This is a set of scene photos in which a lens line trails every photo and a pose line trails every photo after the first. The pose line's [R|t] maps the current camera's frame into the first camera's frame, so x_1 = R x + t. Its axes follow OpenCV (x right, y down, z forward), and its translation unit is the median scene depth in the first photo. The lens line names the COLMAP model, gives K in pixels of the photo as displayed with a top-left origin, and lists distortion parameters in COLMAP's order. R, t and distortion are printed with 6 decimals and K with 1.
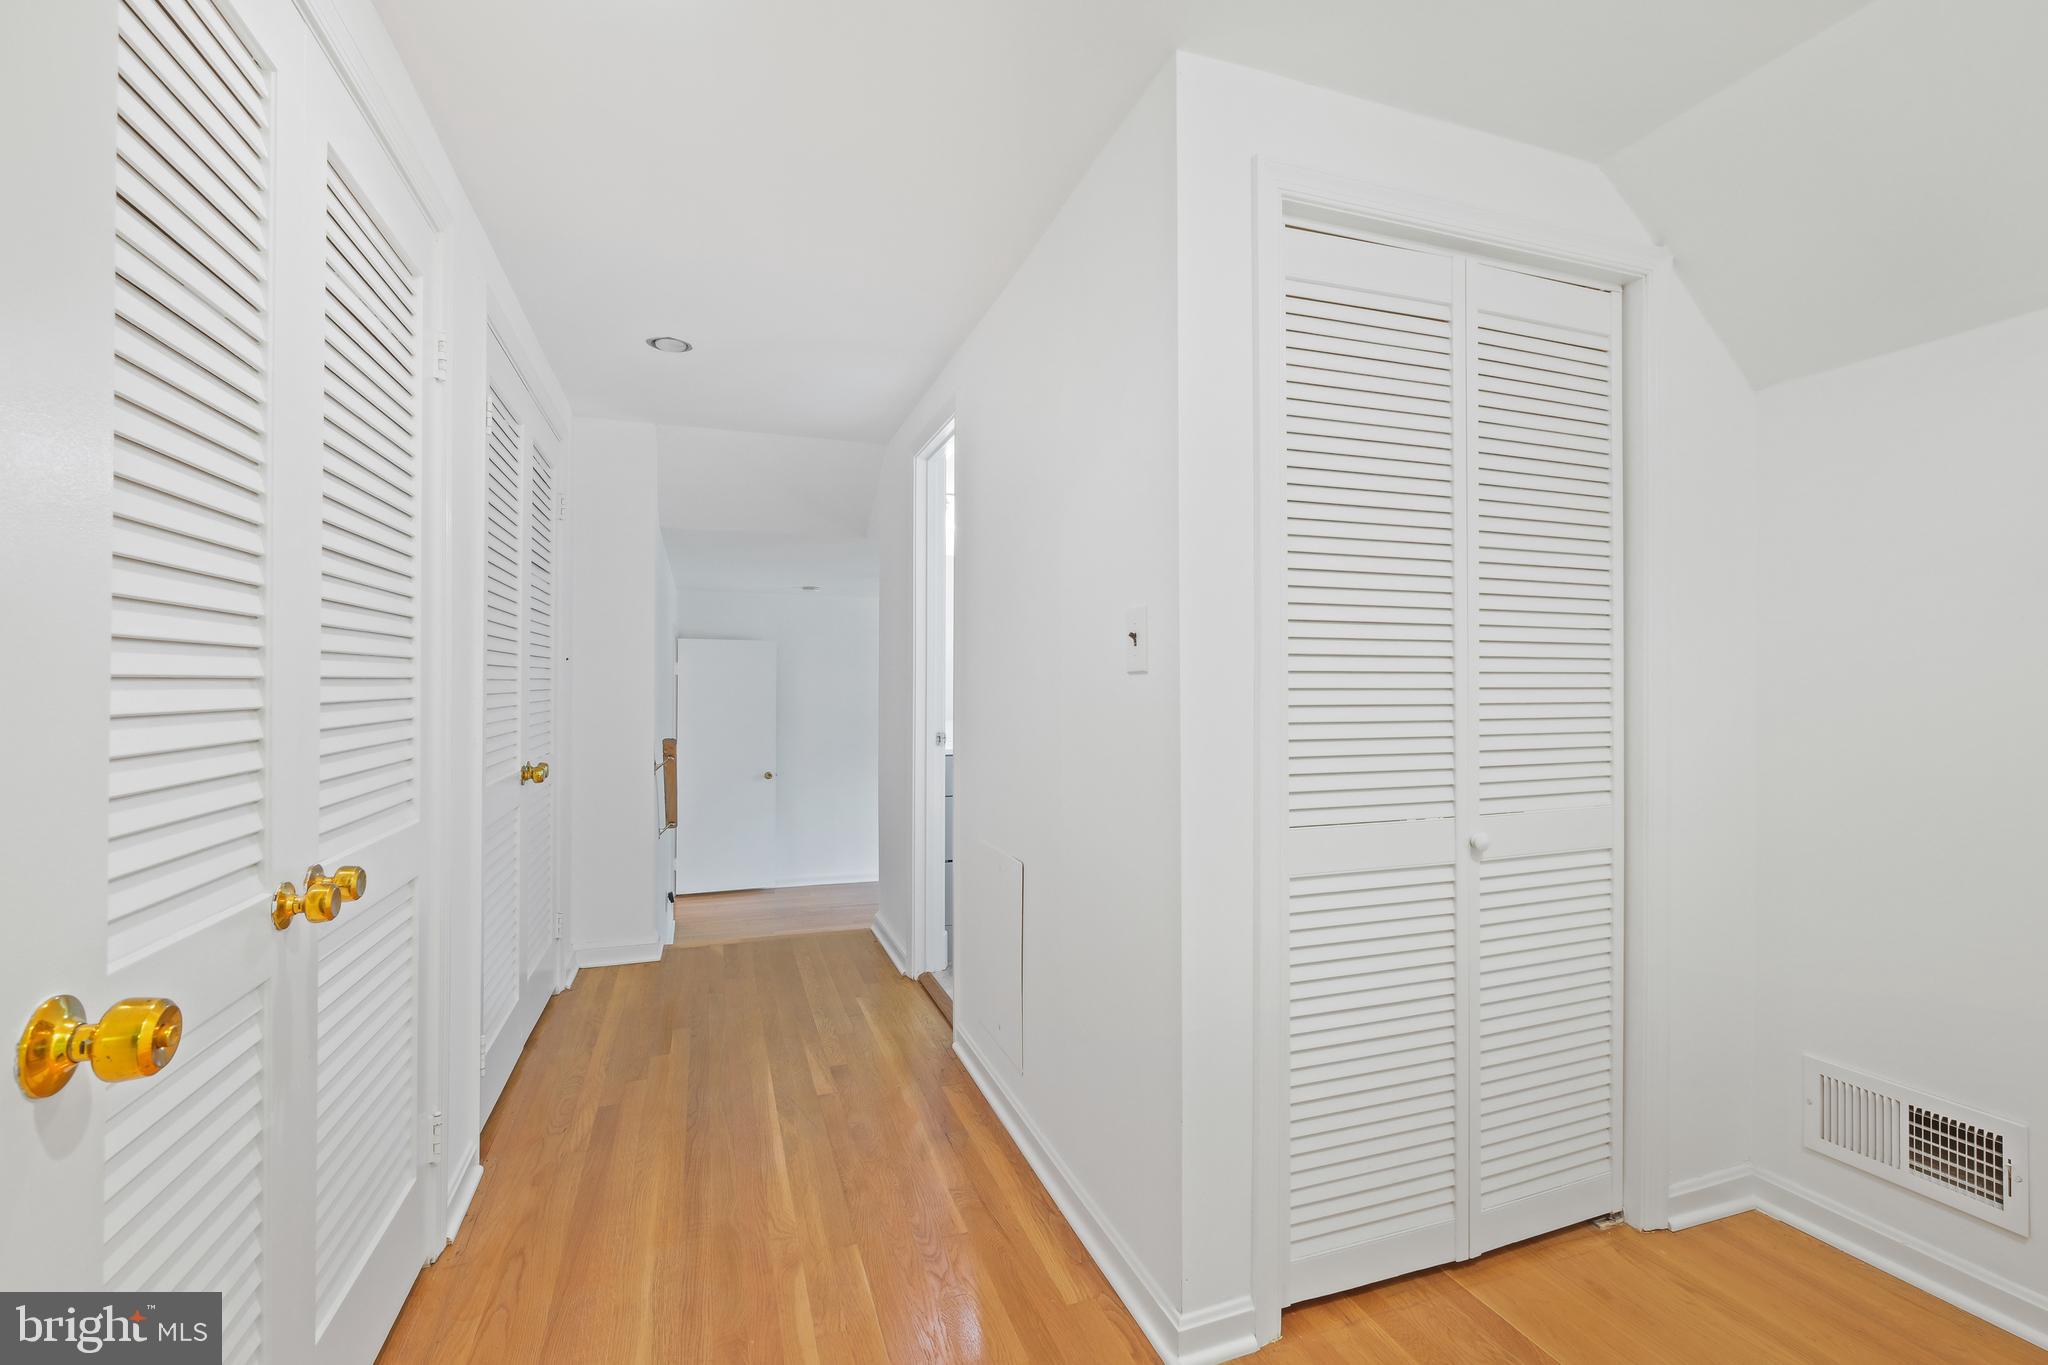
lens RADIAL K [[898.0, 0, 1024.2], [0, 898.0, 683.1], [0, 0, 1]] dist [-0.004966, -0.000168]
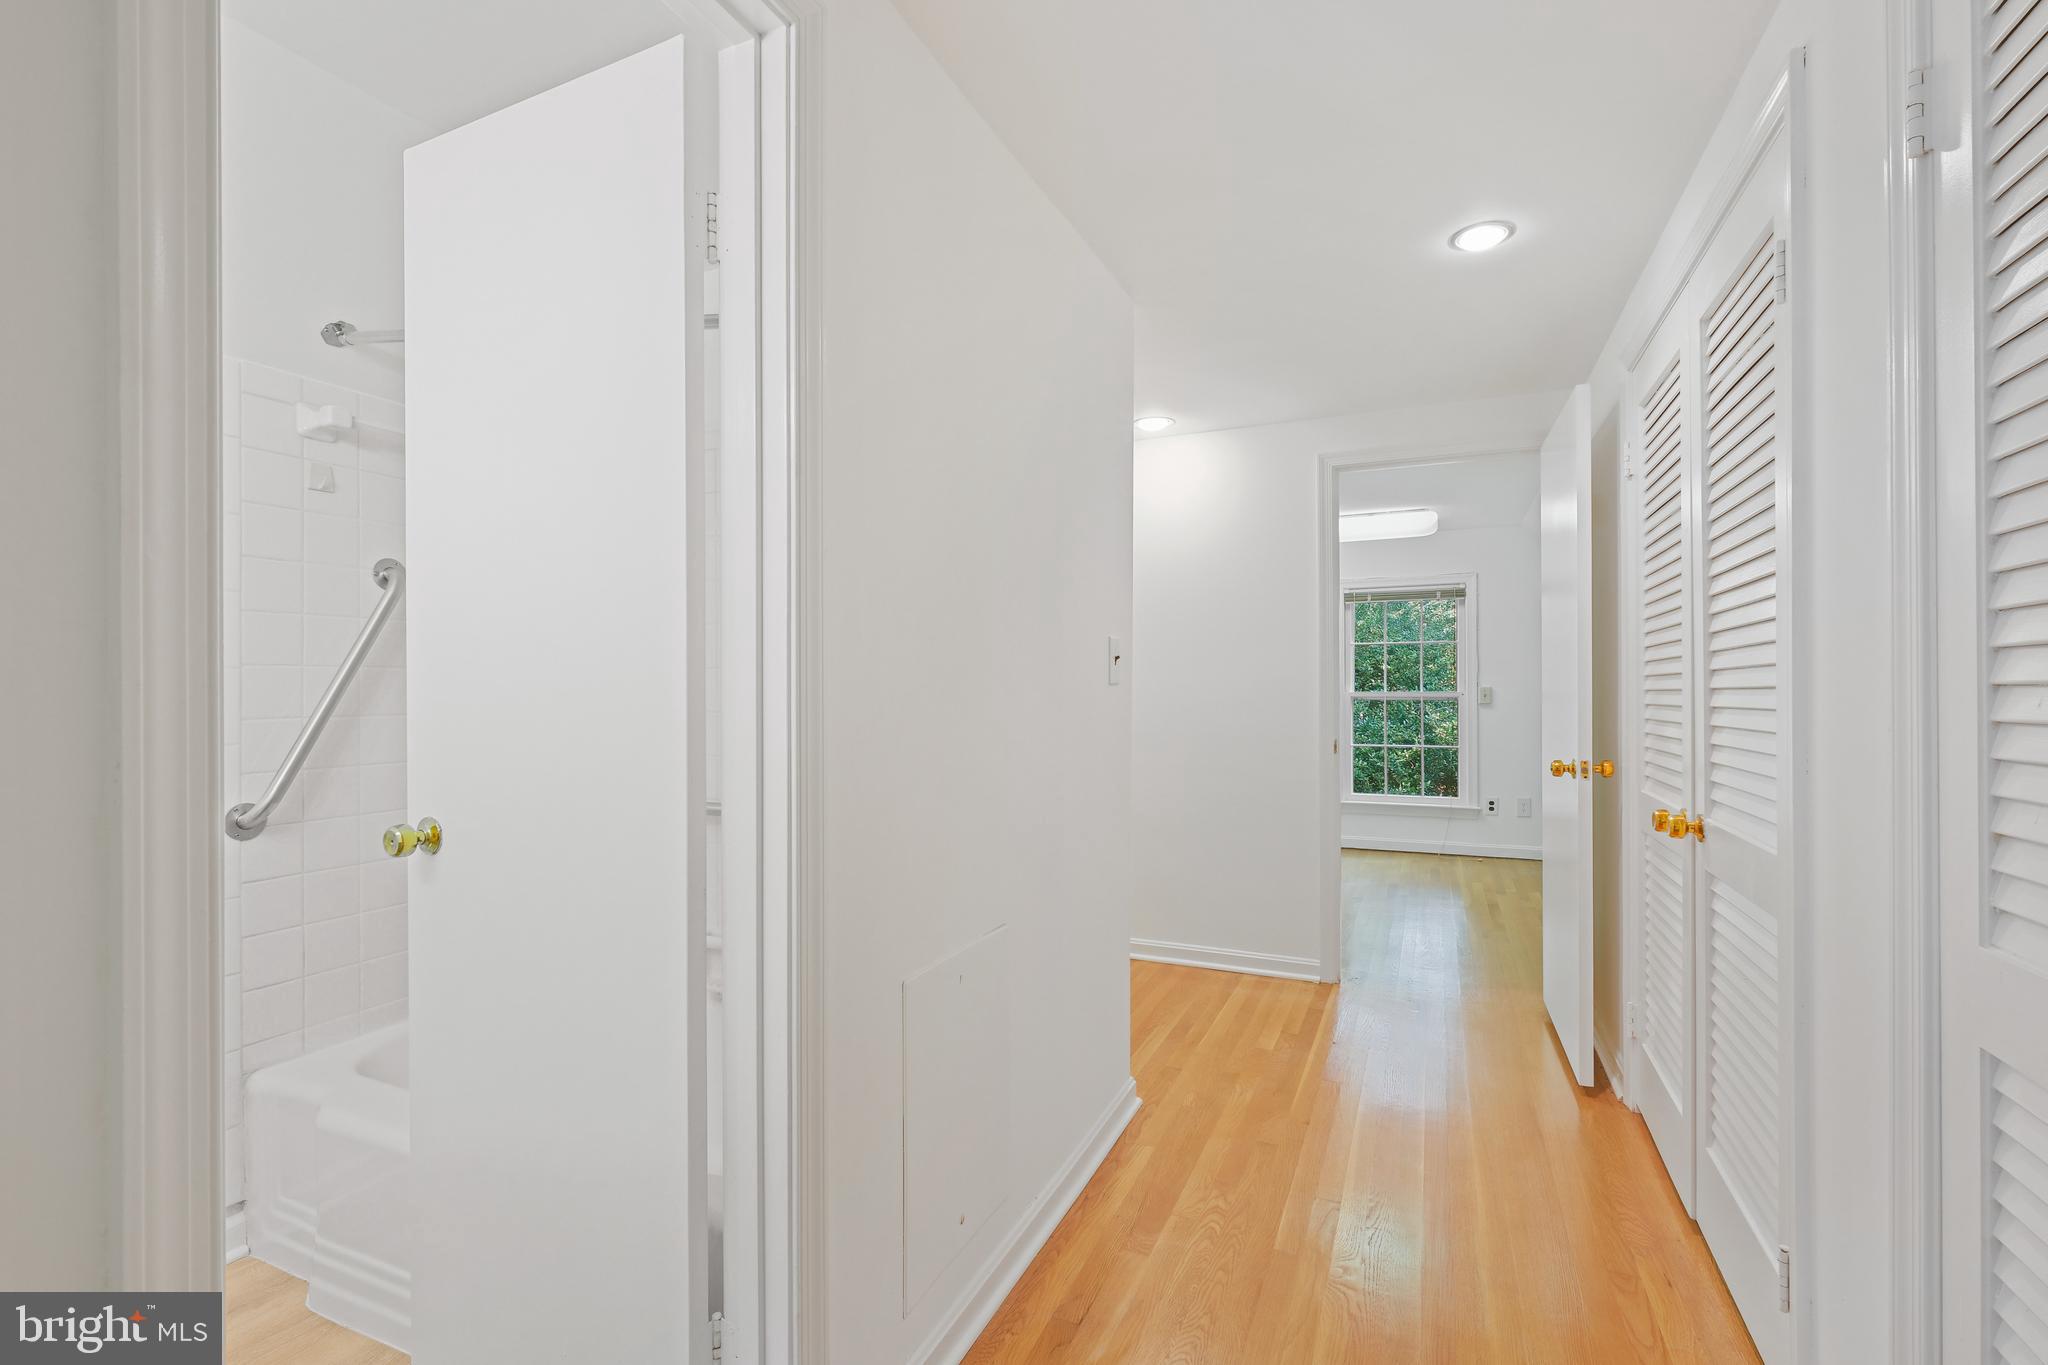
lens RADIAL K [[898.0, 0, 1024.7], [0, 898.0, 686.4], [0, 0, 1]] dist [-0.004966, -0.000168]
pose [[-0.720091, 0.001409, 0.693878, -0.699329], [-0.004113, 0.999972, -0.006298, 0.001079], [-0.693867, -0.007389, -0.720065, 1.965900]]
